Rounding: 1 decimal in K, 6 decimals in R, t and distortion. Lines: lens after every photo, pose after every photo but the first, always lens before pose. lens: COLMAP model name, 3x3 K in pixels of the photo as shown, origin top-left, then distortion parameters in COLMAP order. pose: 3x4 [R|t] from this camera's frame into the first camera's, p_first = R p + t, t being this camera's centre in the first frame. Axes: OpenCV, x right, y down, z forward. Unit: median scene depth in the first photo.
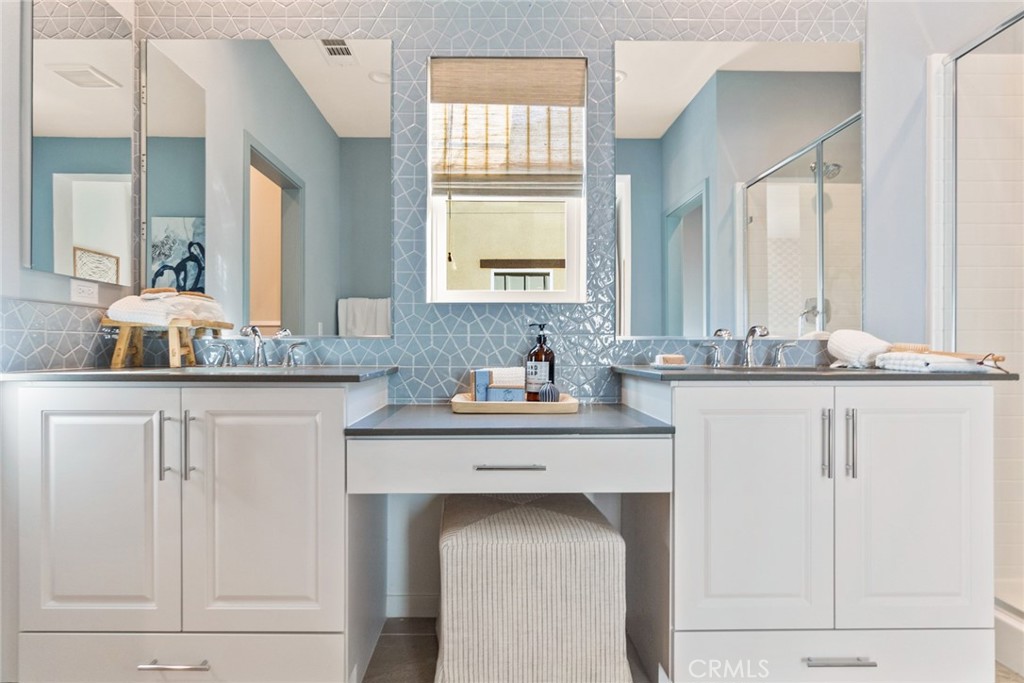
lens RADIAL K [[542.3, 0, 509.1], [0, 542.3, 347.9], [0, 0, 1]] dist [-0.001902, -0.001018]
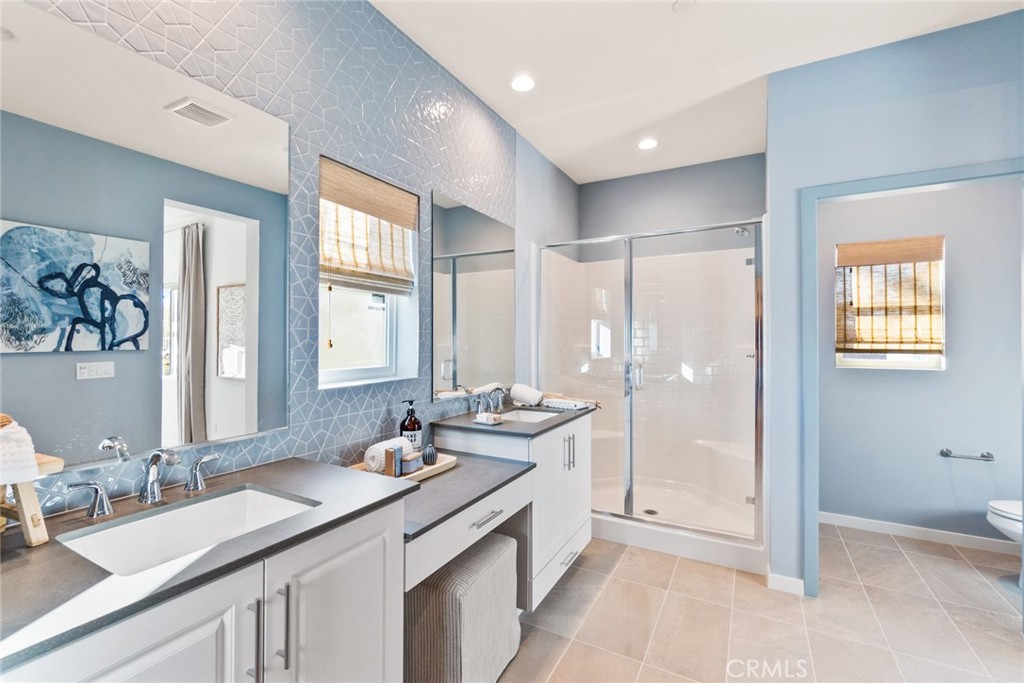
lens RADIAL K [[444.7, 0, 503.3], [0, 444.7, 336.9], [0, 0, 1]] dist [-0.001938, 0.001146]
pose [[0.502448, 0.006892, 0.864580, -0.706216], [-0.001257, 0.999973, -0.007240, -0.177213], [-0.864607, 0.002551, 0.502443, 0.261581]]
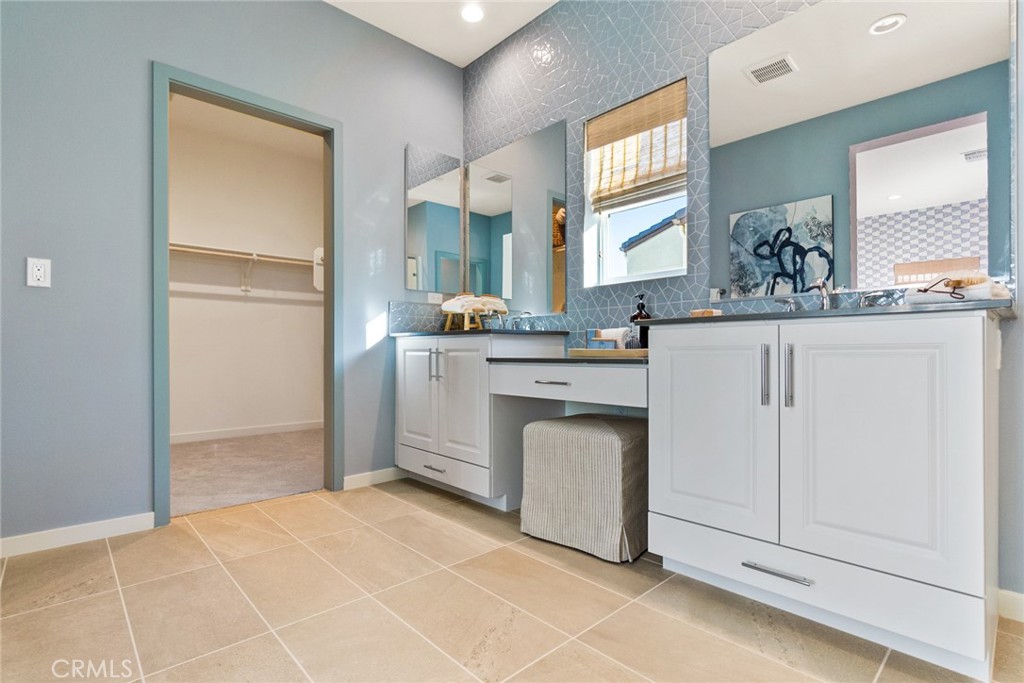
lens RADIAL K [[496.2, 0, 504.2], [0, 496.2, 349.1], [0, 0, 1]] dist [-0.005084, 0.000741]
pose [[0.665294, -0.005472, -0.746561, 0.706242], [0.004061, 0.999985, -0.003711, 0.087753], [0.746570, -0.000562, 0.665306, -0.063761]]
